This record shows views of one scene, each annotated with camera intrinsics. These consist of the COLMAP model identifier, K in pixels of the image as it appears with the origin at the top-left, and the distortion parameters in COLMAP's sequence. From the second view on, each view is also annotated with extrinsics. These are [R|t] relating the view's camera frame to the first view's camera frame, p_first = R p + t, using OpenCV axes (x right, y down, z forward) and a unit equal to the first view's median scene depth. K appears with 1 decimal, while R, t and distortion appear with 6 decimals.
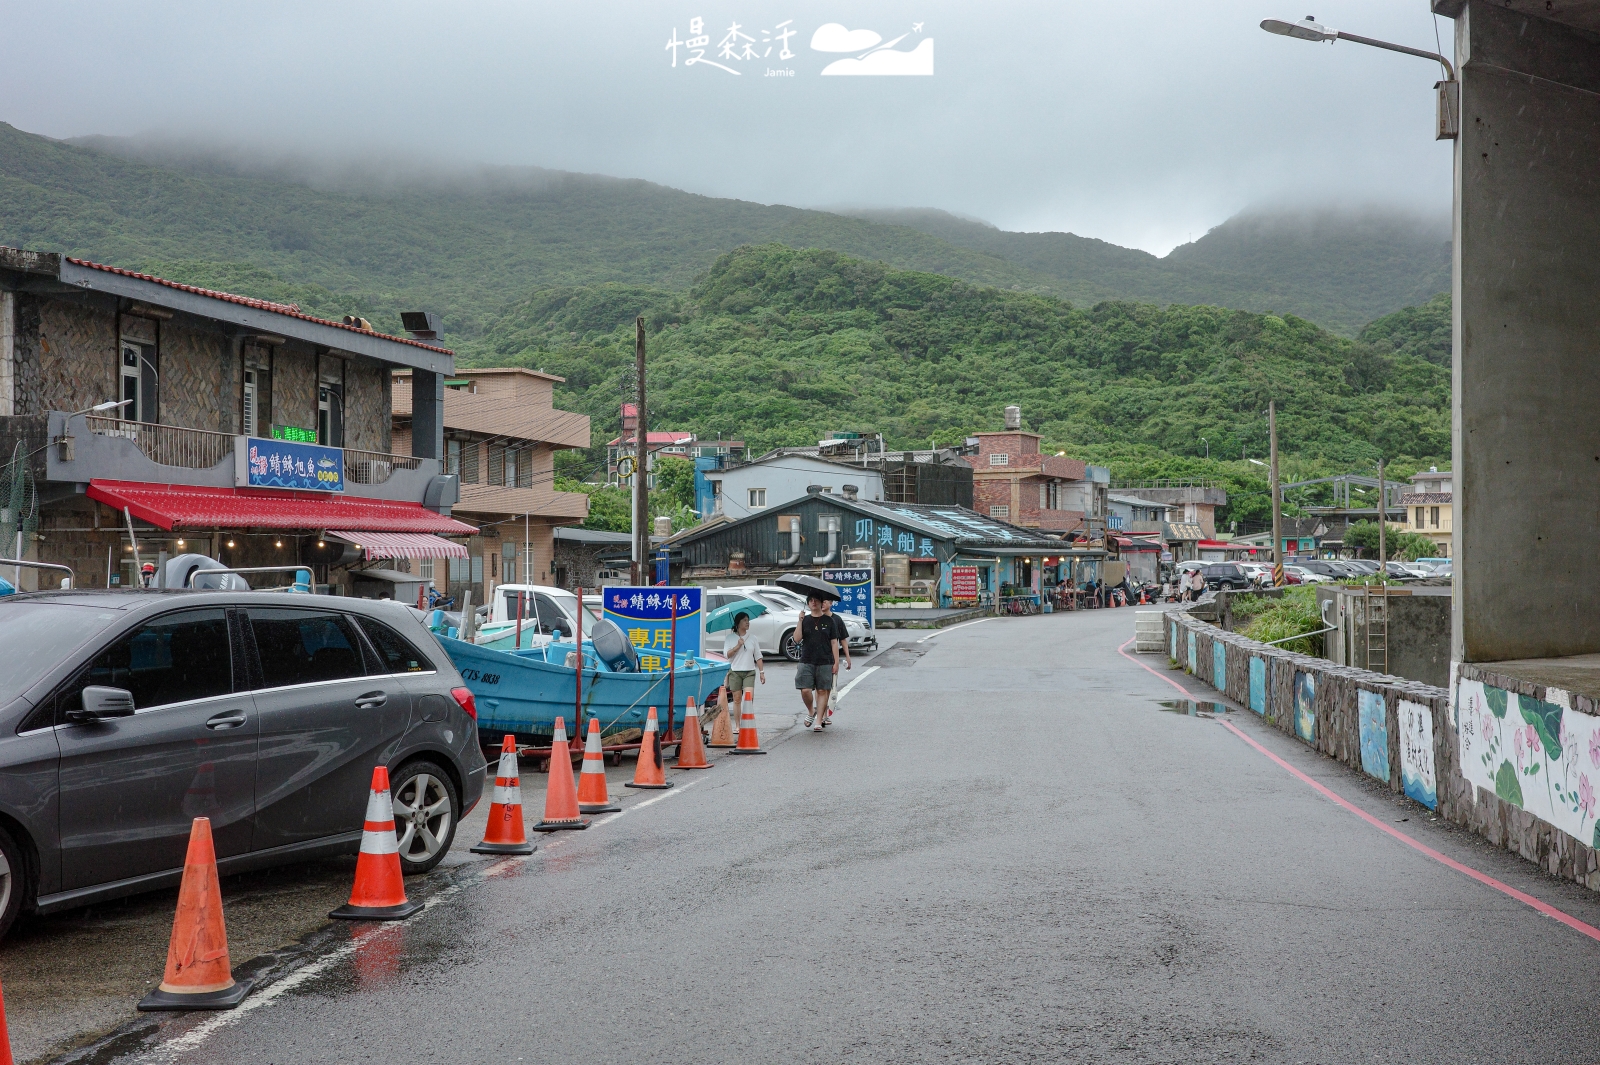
lens RADIAL K [[1729.5, 0, 800.0], [0, 1729.5, 532.5], [0, 0, 1]] dist [0.009968, 0.034946]
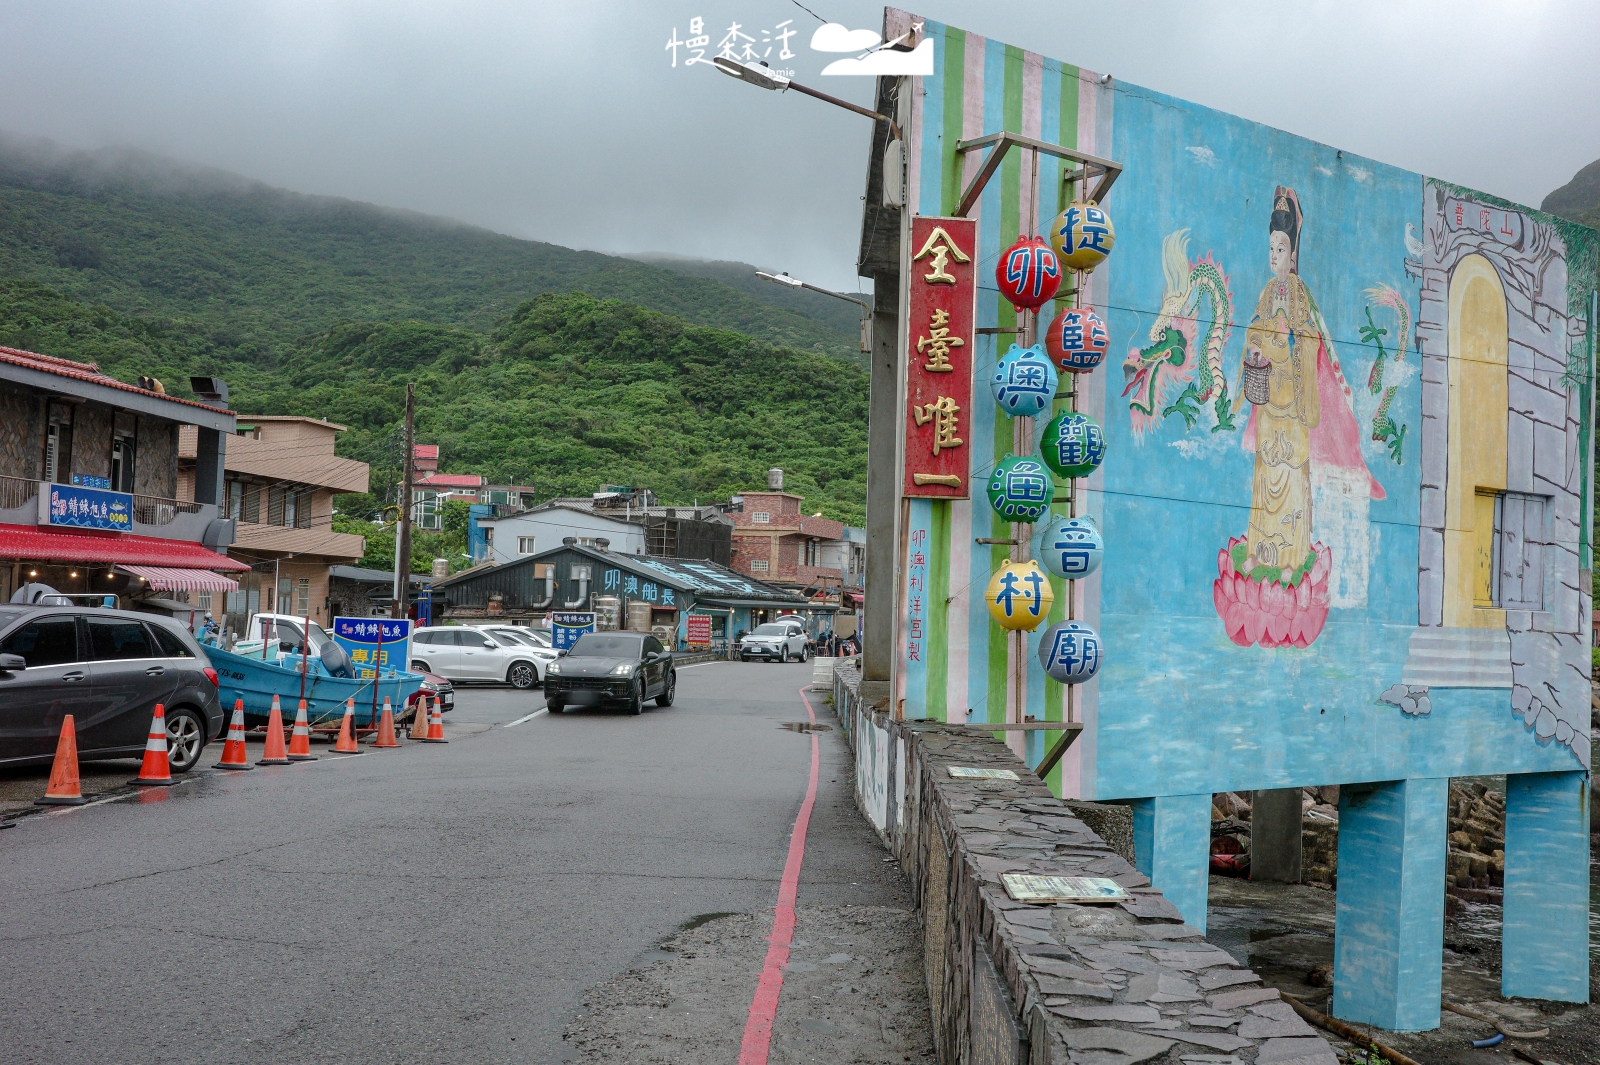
lens RADIAL K [[1729.5, 0, 800.0], [0, 1729.5, 532.5], [0, 0, 1]] dist [0.009968, 0.034946]
pose [[0.992634, 0.040329, 0.114242, 0.024149], [-0.037089, 0.998851, -0.030348, -0.001870], [-0.115334, 0.025887, 0.992989, -0.102226]]
